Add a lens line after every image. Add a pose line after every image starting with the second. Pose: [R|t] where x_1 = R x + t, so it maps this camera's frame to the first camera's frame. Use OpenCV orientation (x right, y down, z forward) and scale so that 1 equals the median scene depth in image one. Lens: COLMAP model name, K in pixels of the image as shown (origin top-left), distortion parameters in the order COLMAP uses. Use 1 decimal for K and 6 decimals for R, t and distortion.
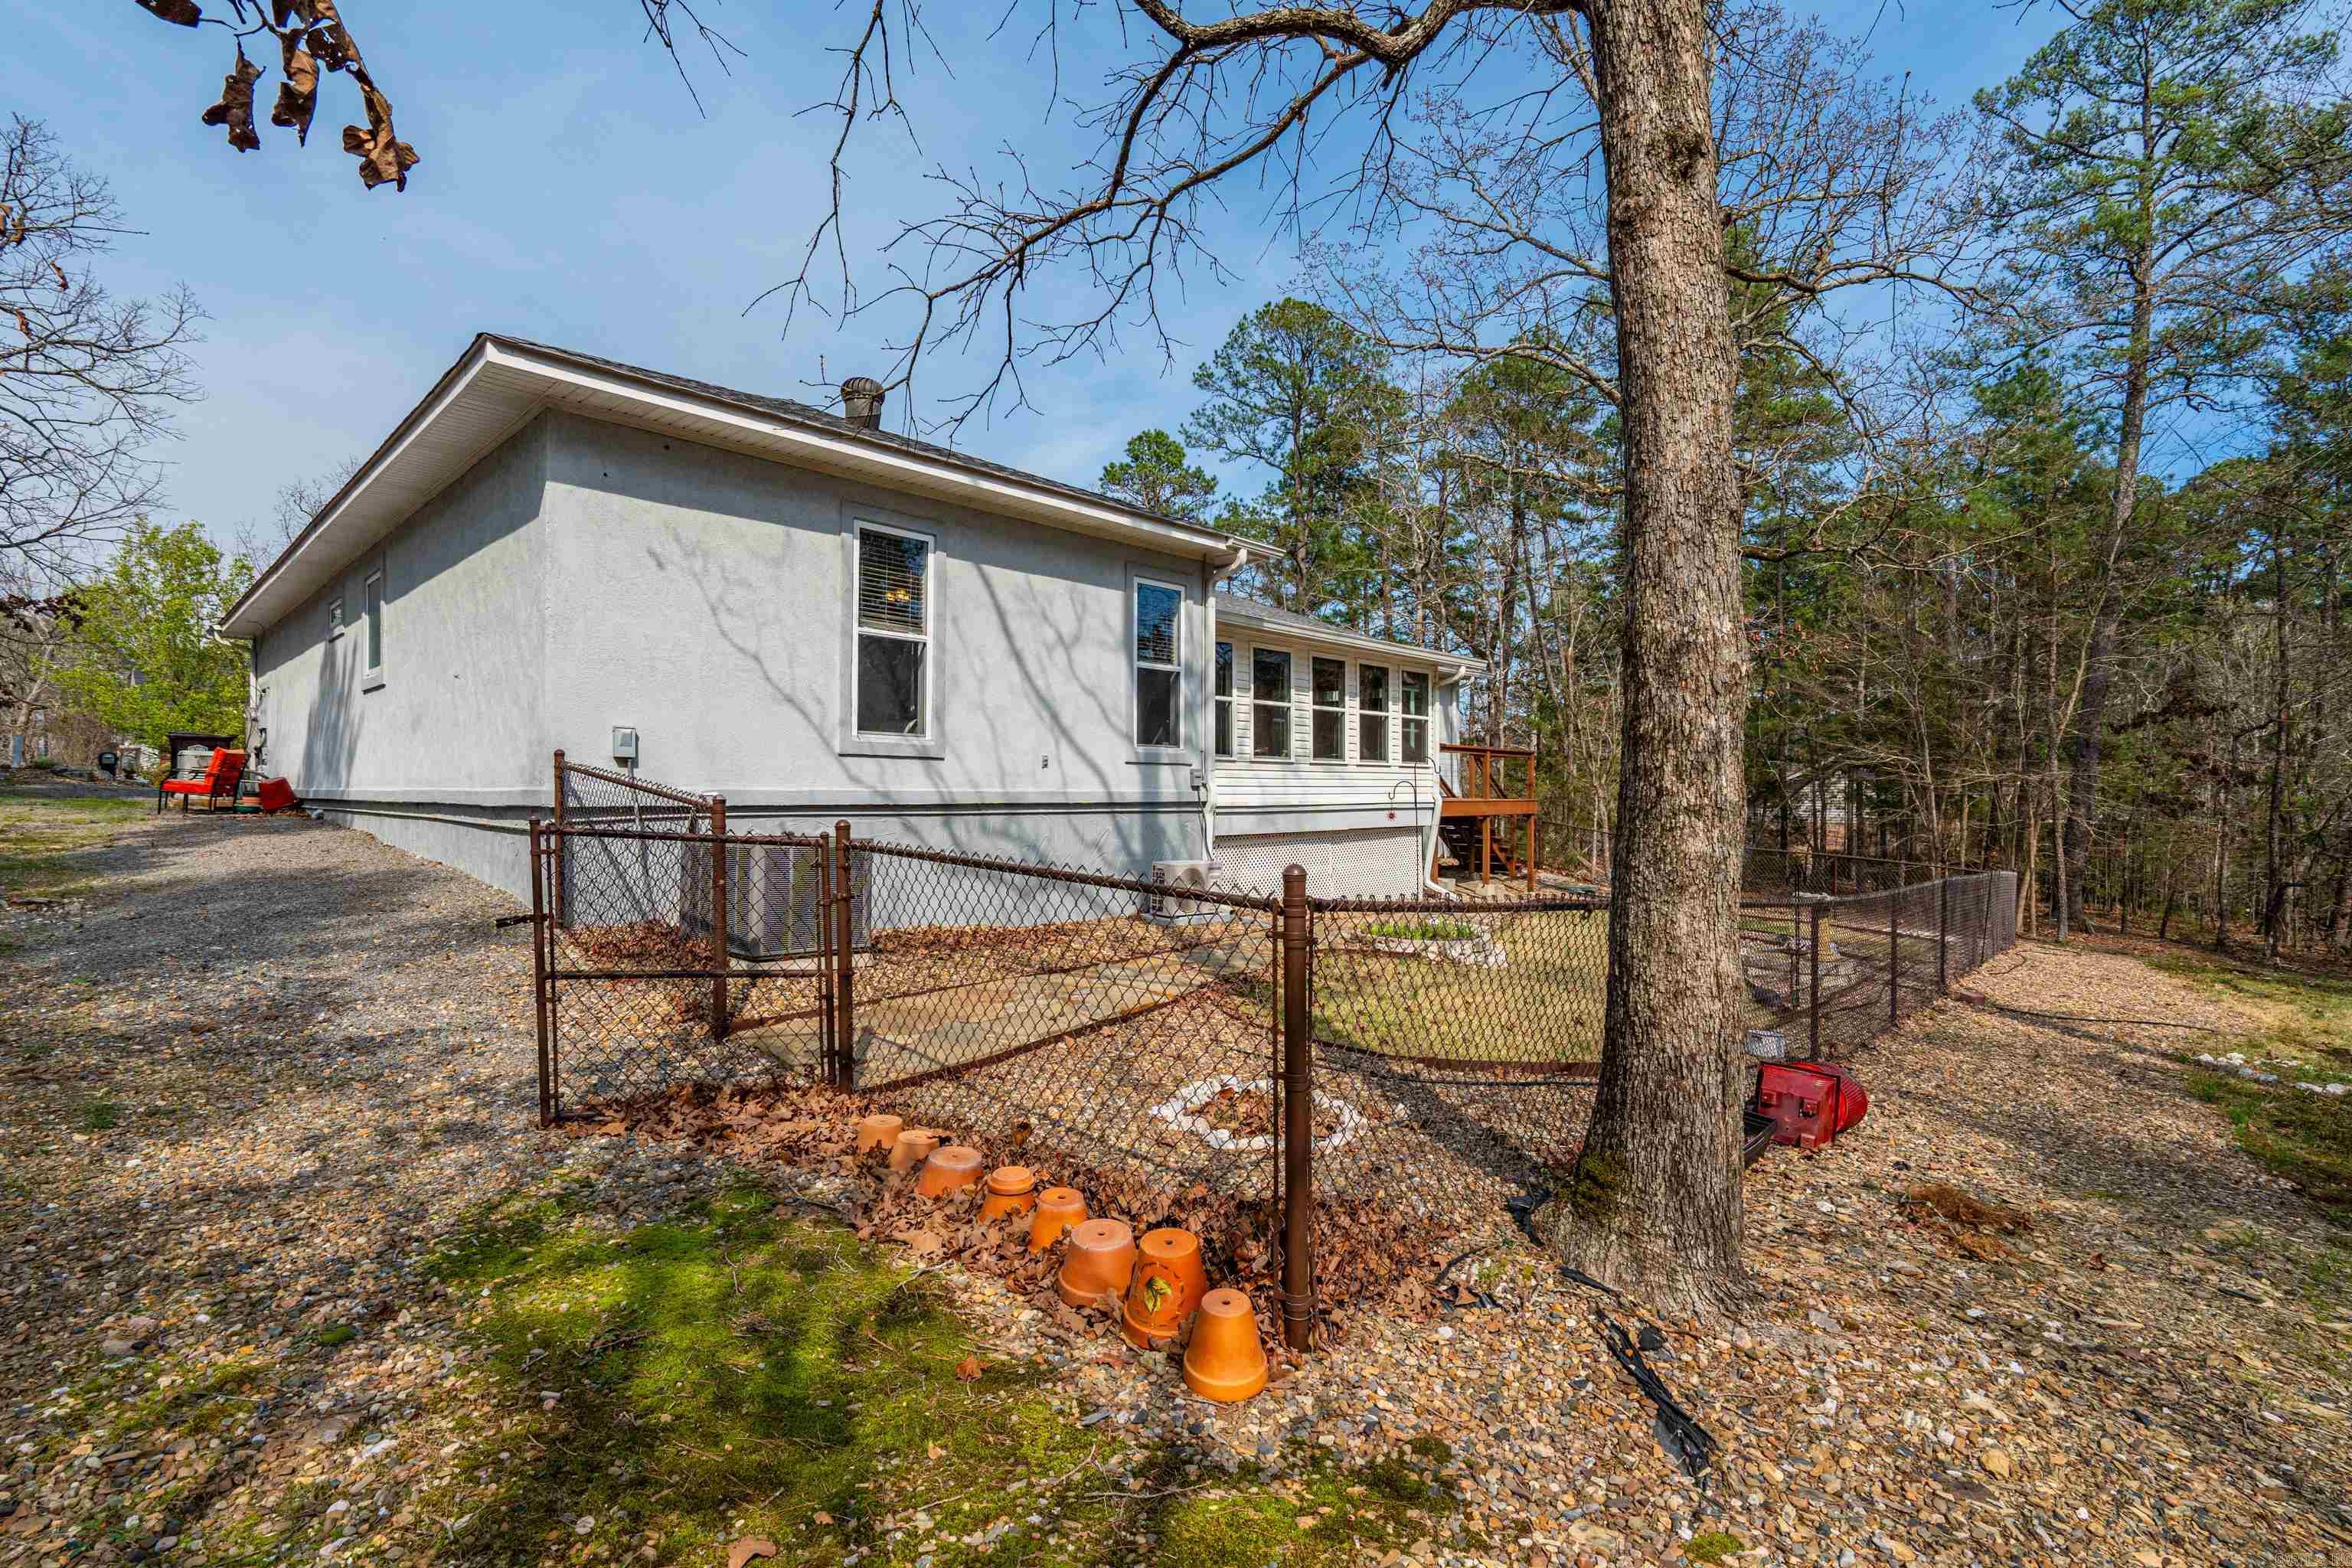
lens RADIAL K [[1052.1, 0, 1163.0], [0, 1052.1, 789.9], [0, 0, 1]] dist [-0.001039, 0.000386]
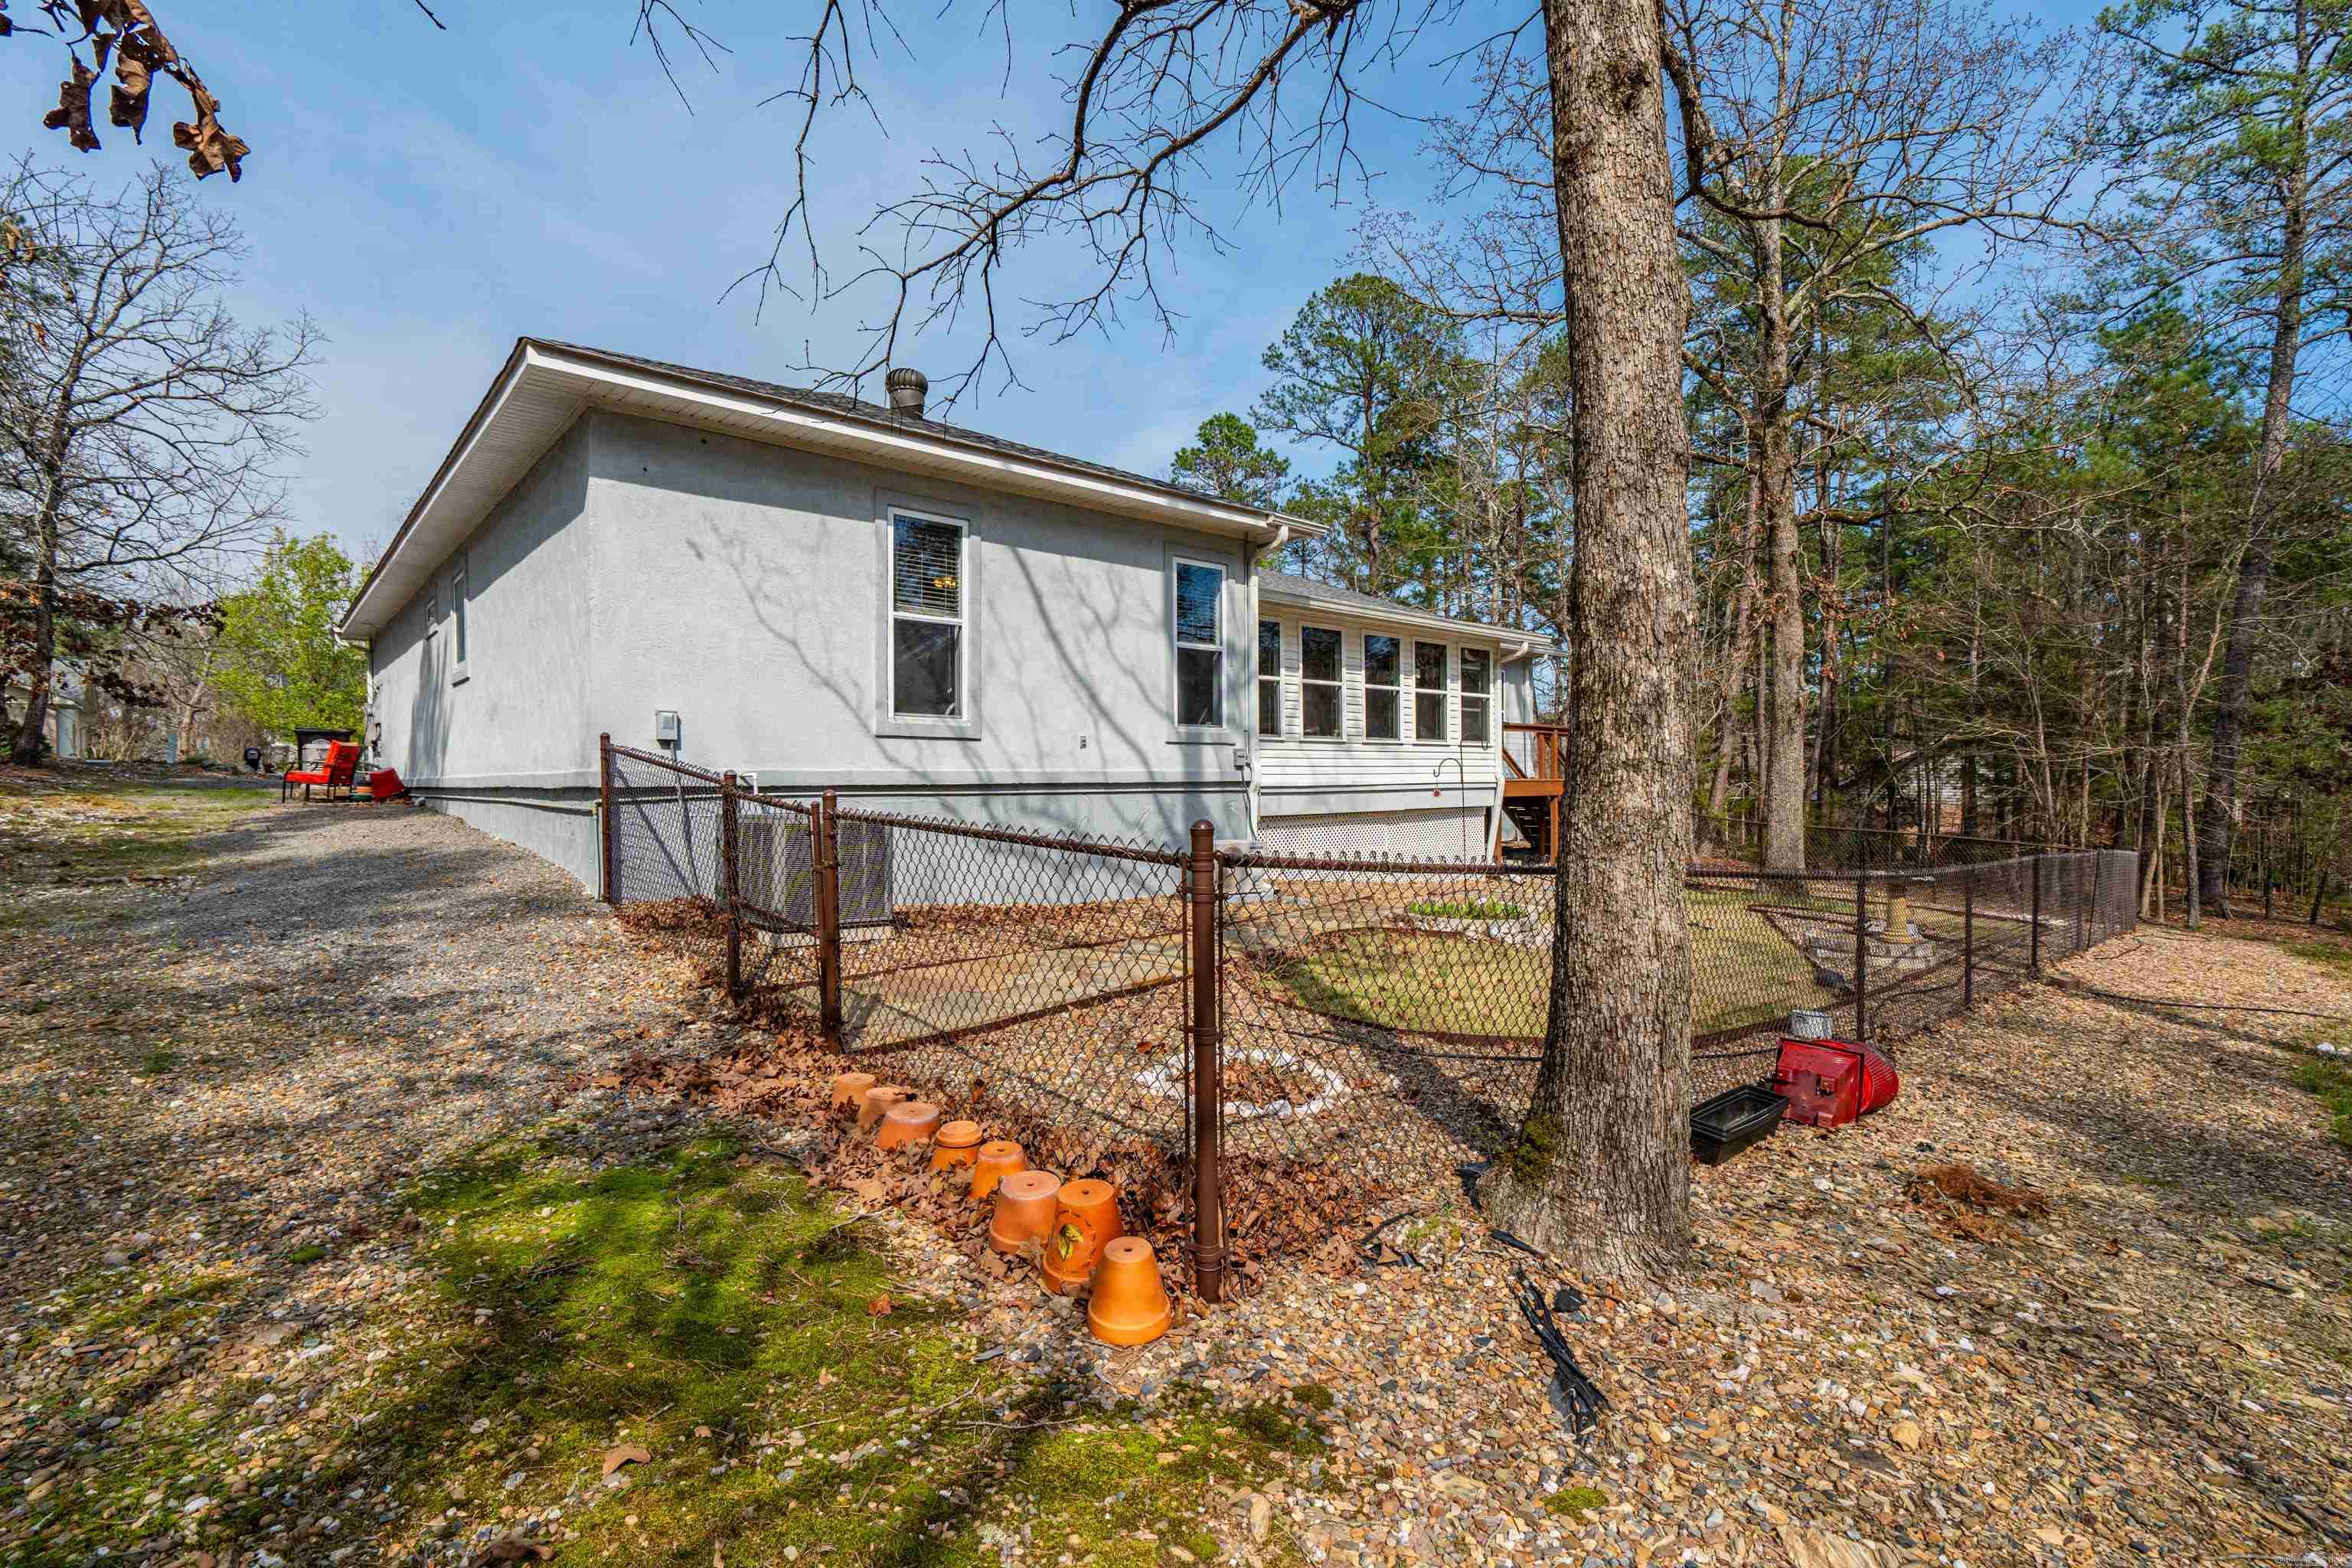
lens RADIAL K [[1052.1, 0, 1163.0], [0, 1052.1, 789.9], [0, 0, 1]] dist [-0.001039, 0.000386]
pose [[0.996380, -0.008351, -0.084600, 0.102256], [0.009282, 0.999900, 0.010623, 0.018727], [0.084503, -0.011370, 0.996358, -0.001757]]
